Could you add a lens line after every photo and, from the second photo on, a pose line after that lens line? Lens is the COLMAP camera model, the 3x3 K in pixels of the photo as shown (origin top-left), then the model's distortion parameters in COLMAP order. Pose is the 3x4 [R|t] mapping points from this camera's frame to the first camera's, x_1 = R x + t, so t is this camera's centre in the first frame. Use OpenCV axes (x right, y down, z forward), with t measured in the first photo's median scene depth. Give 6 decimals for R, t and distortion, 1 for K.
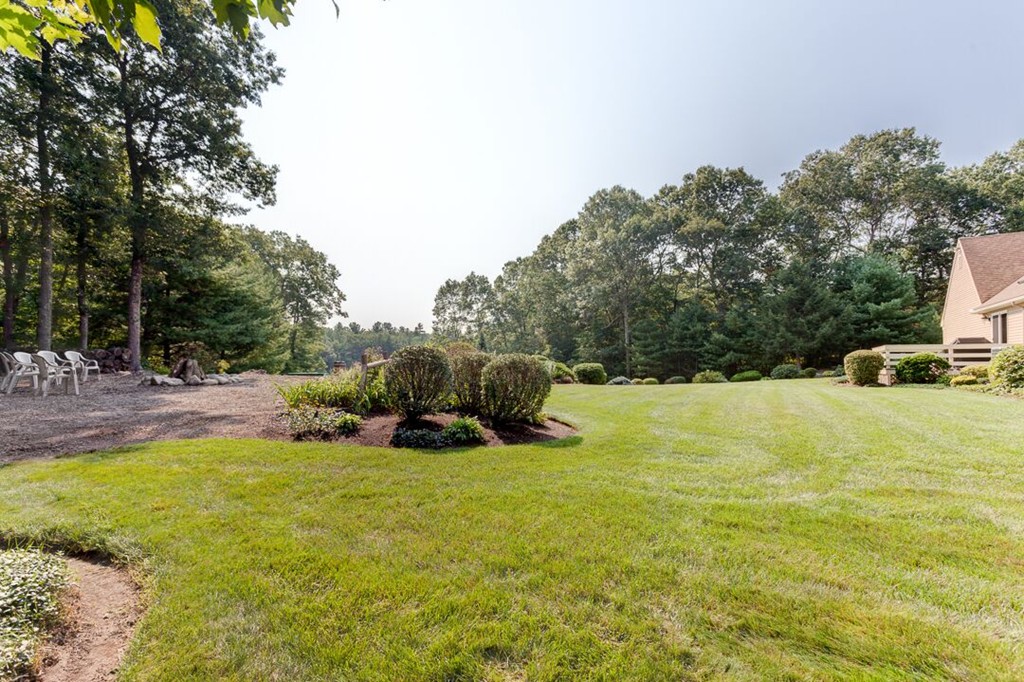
lens RADIAL K [[493.8, 0, 506.4], [0, 493.8, 354.0], [0, 0, 1]] dist [0.024206, 0.006245]
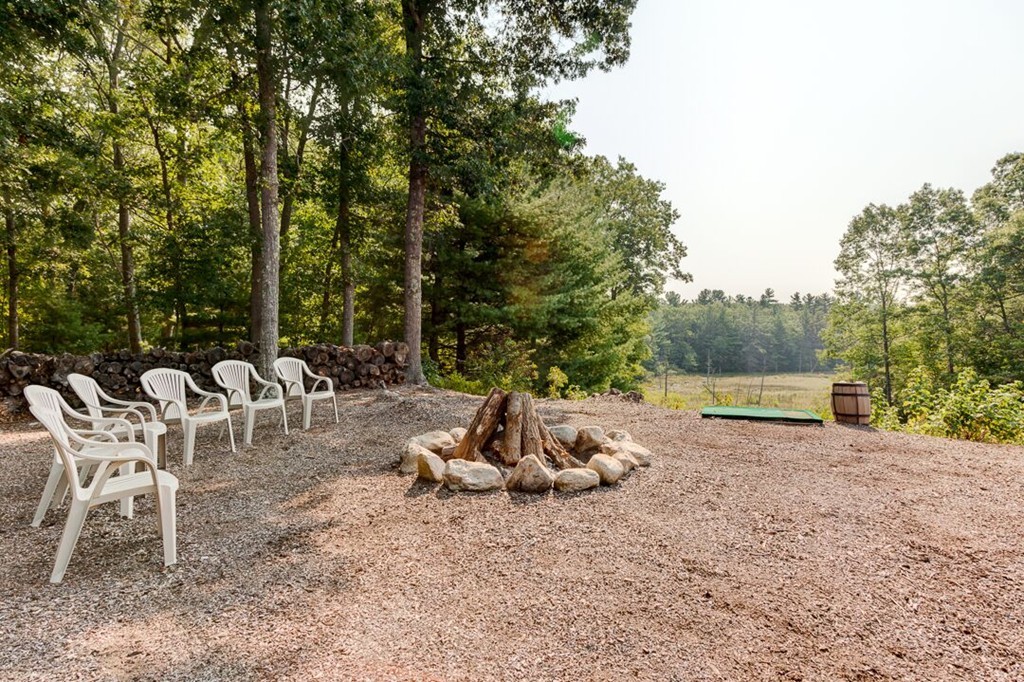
lens RADIAL K [[493.8, 0, 506.4], [0, 493.8, 354.0], [0, 0, 1]] dist [0.024206, 0.006245]
pose [[0.873256, 0.017900, -0.486933, -0.425990], [0.007216, 0.998740, 0.049655, -0.026560], [0.487208, -0.046875, 0.872027, 0.632817]]
